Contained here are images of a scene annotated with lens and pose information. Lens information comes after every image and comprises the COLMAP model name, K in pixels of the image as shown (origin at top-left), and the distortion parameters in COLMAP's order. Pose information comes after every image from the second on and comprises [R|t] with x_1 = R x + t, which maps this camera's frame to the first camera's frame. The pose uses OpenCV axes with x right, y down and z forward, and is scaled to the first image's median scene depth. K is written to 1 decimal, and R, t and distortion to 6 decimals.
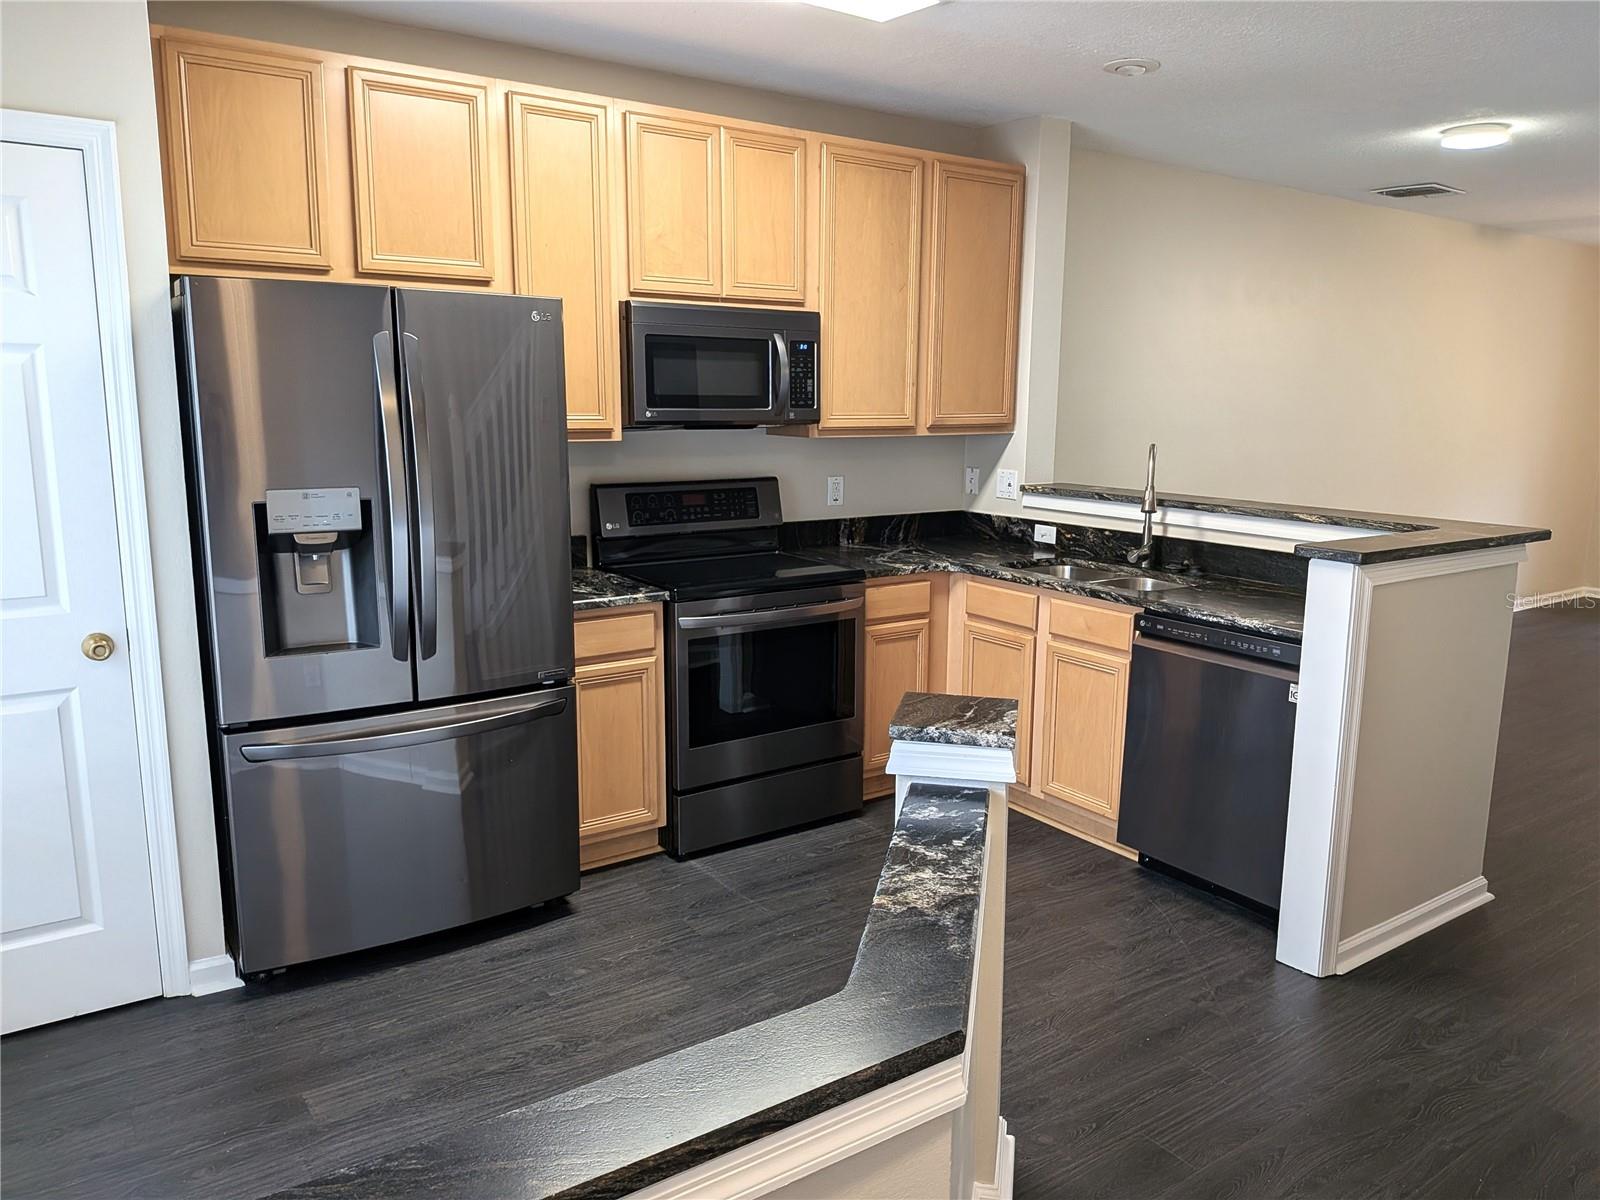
lens RADIAL K [[1177.5, 0, 795.0], [0, 1177.5, 610.5], [0, 0, 1]] dist [0.055678, -0.092641]
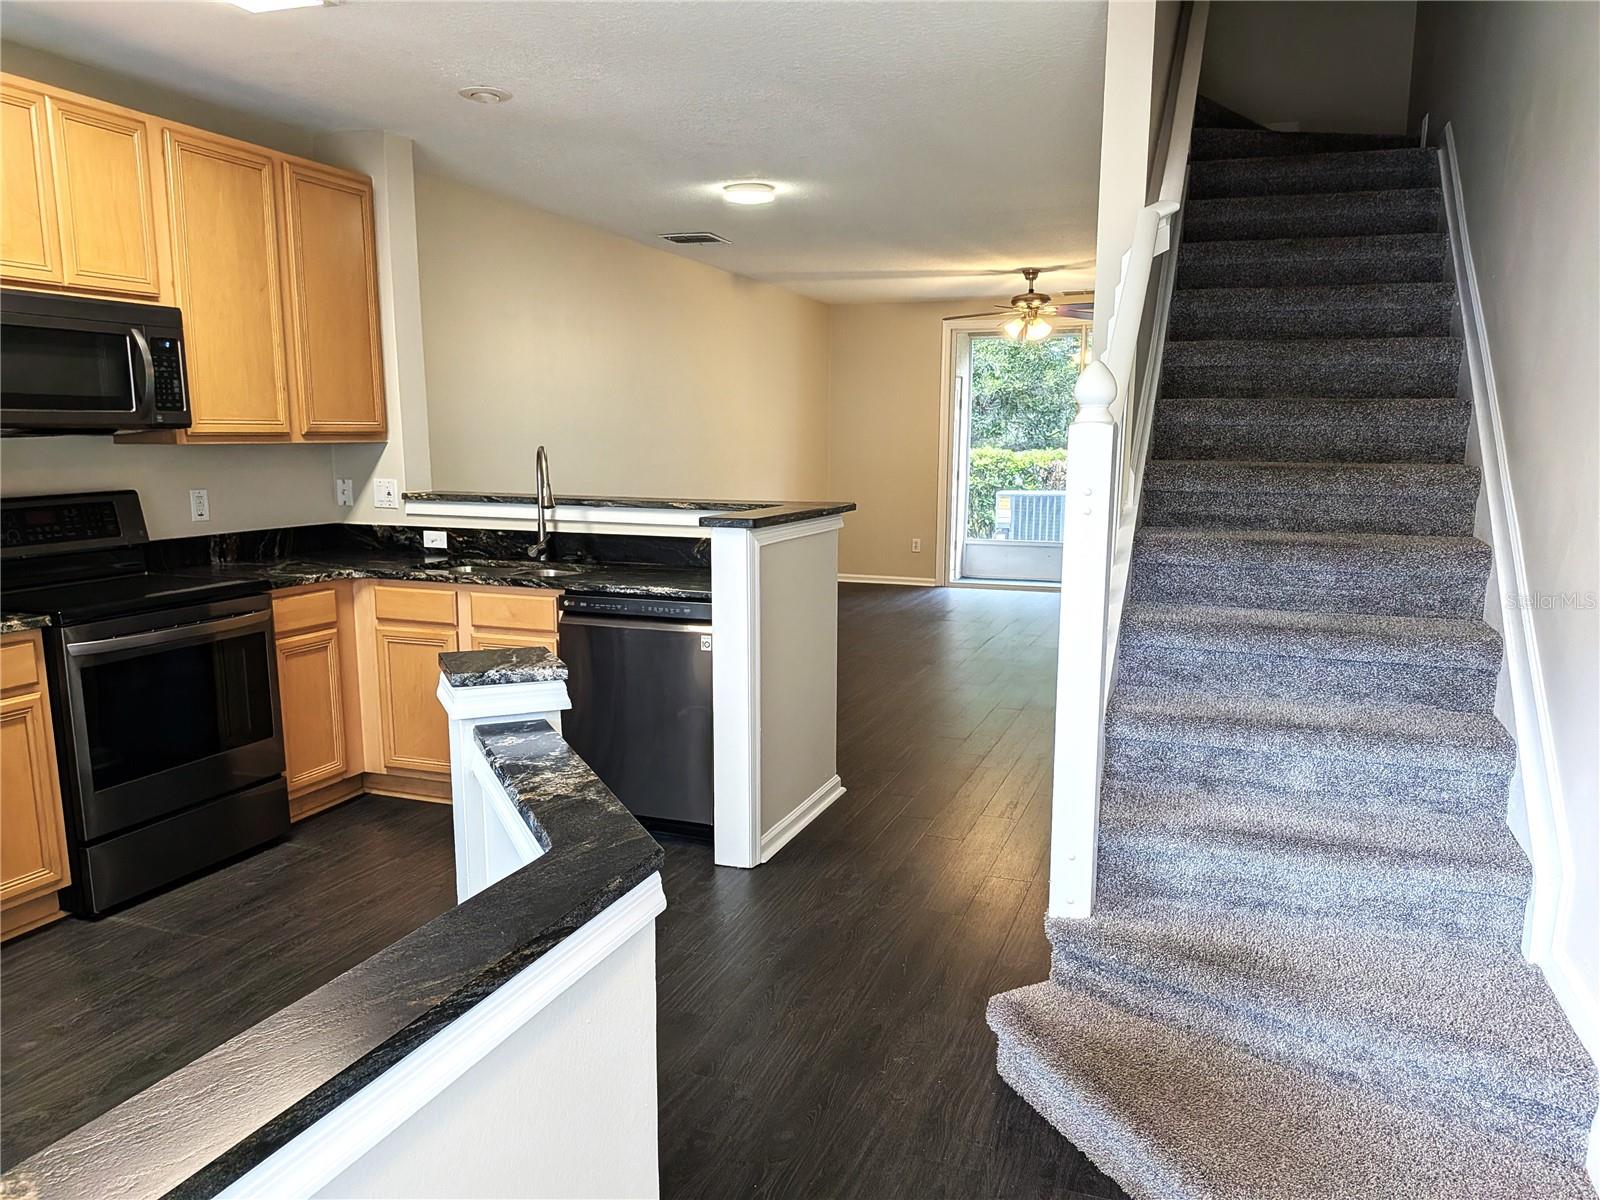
lens RADIAL K [[1177.5, 0, 813.7], [0, 1177.5, 652.0], [0, 0, 1]] dist [0.055678, -0.092641]
pose [[0.821411, -0.109761, 0.559675, -0.124875], [0.107623, 0.993507, 0.036888, 0.035846], [-0.560090, 0.029934, 0.827890, -0.043189]]
